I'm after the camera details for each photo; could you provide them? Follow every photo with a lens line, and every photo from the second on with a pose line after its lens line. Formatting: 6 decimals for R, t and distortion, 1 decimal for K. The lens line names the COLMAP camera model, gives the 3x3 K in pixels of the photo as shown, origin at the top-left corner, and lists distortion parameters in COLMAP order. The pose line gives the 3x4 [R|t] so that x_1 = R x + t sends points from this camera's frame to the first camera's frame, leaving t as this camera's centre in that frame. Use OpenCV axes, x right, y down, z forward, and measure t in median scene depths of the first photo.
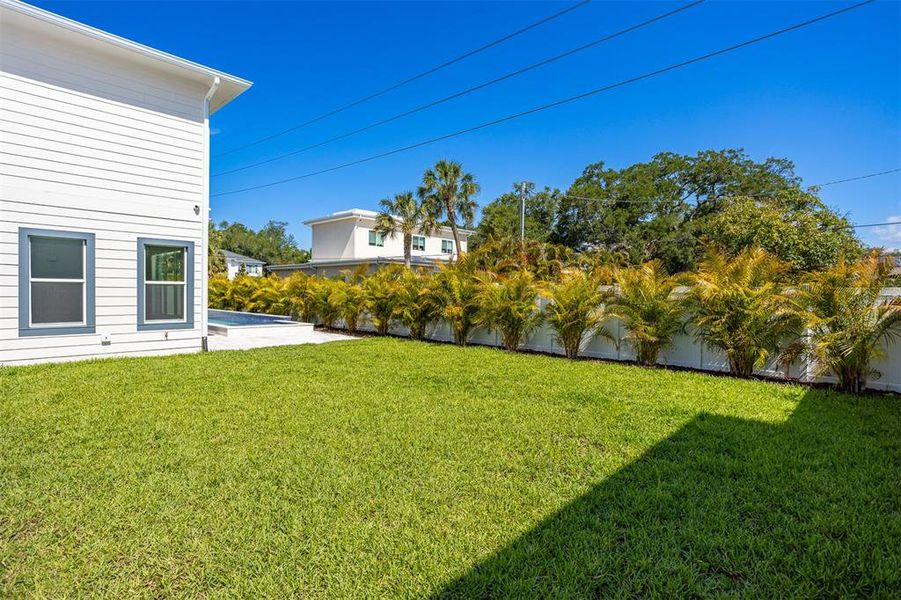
lens RADIAL K [[464.0, 0, 468.3], [0, 464.0, 294.1], [0, 0, 1]] dist [-0.053682, 0.028520]
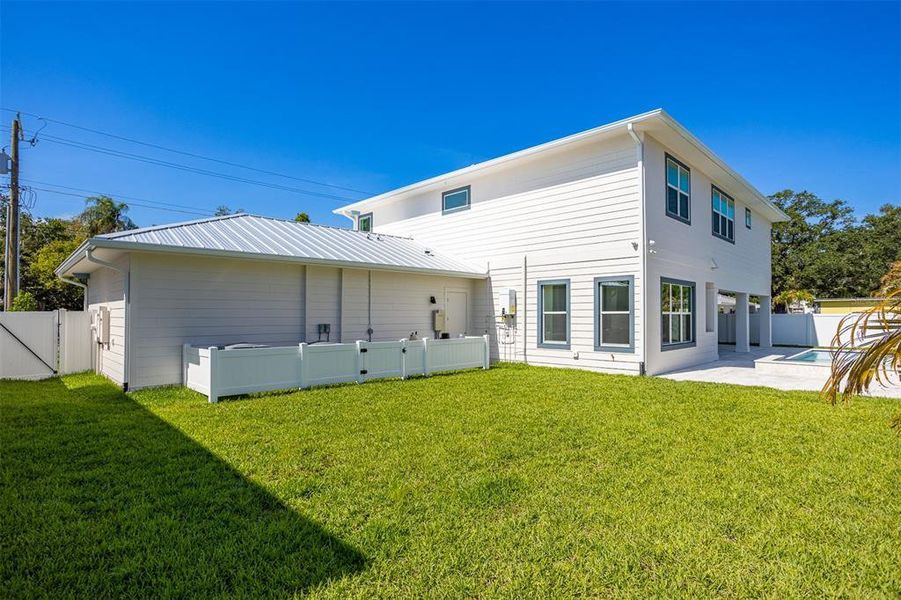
lens RADIAL K [[465.3, 0, 442.0], [0, 465.3, 305.1], [0, 0, 1]] dist [-0.065404, 0.038698]
pose [[-0.089407, -0.033896, -0.995418, 0.556125], [-0.007018, 0.999417, -0.033402, -0.001277], [0.995970, 0.003999, -0.089592, 0.638707]]
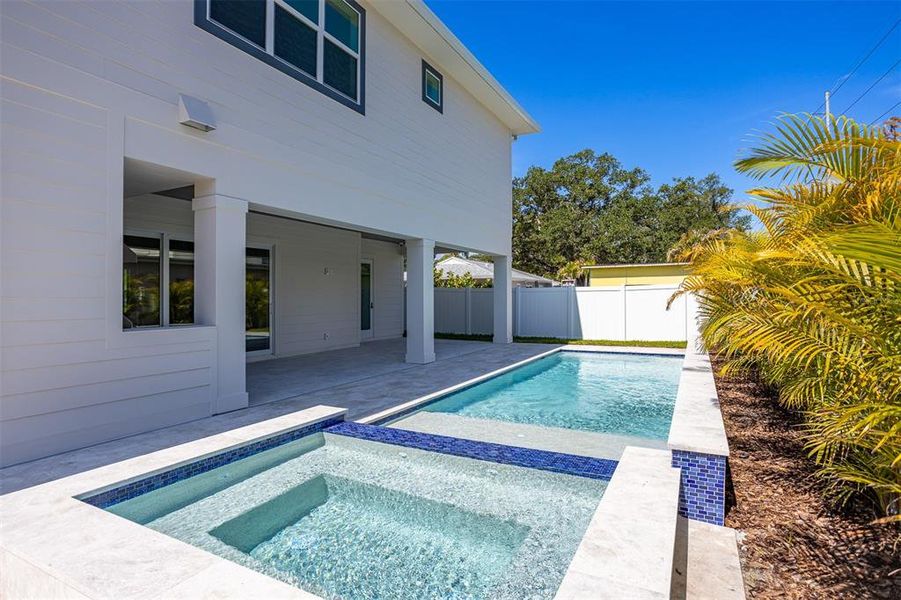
lens RADIAL K [[464.0, 0, 468.3], [0, 464.0, 294.1], [0, 0, 1]] dist [-0.053682, 0.028520]
pose [[0.242242, -0.021163, -0.969985, -0.459903], [0.001835, 0.999770, -0.021354, 0.007636], [0.970214, 0.003393, 0.242225, 1.541617]]
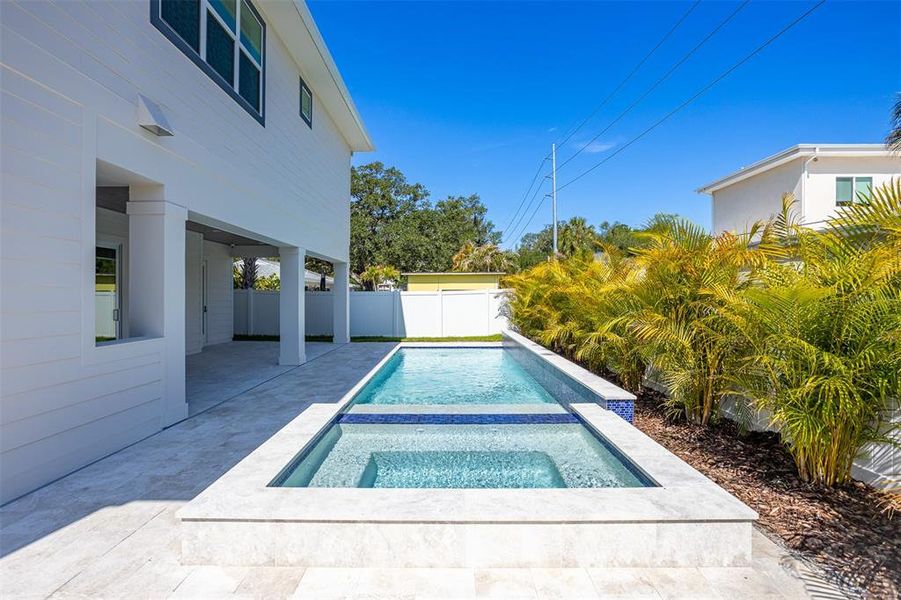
lens RADIAL K [[449.5, 0, 446.4], [0, 449.5, 295.8], [0, 0, 1]] dist [-0.034575, 0.025152]
pose [[0.650134, -0.013593, -0.759698, -0.457331], [0.003325, 0.999881, -0.015045, -0.004389], [0.759812, 0.007255, 0.650102, 1.312512]]
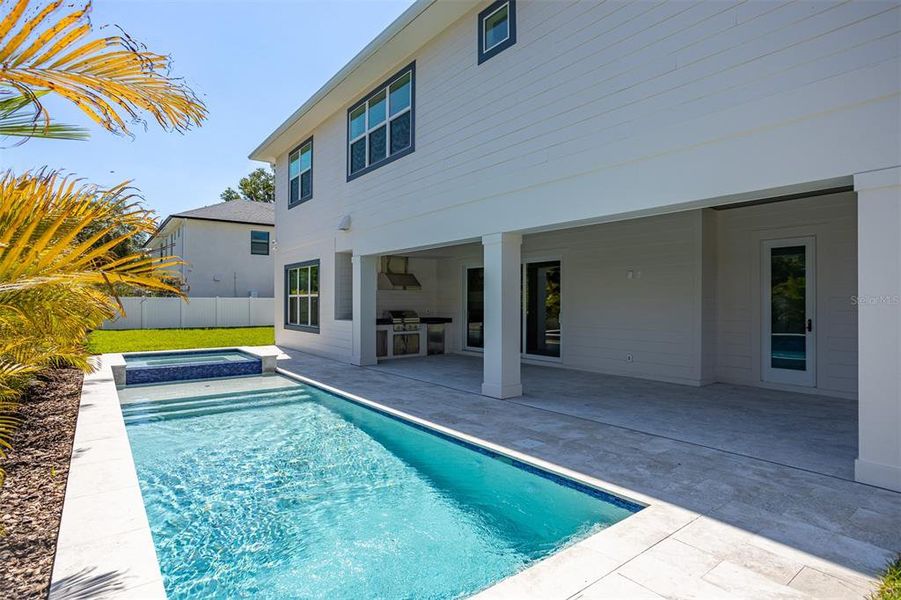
lens RADIAL K [[462.6, 0, 445.2], [0, 462.6, 298.4], [0, 0, 1]] dist [-0.040221, 0.029891]
pose [[-0.979433, -0.012642, 0.201375, -1.424455], [-0.013092, 0.999914, -0.000904, -0.020551], [-0.201346, -0.003521, -0.979514, 2.370399]]
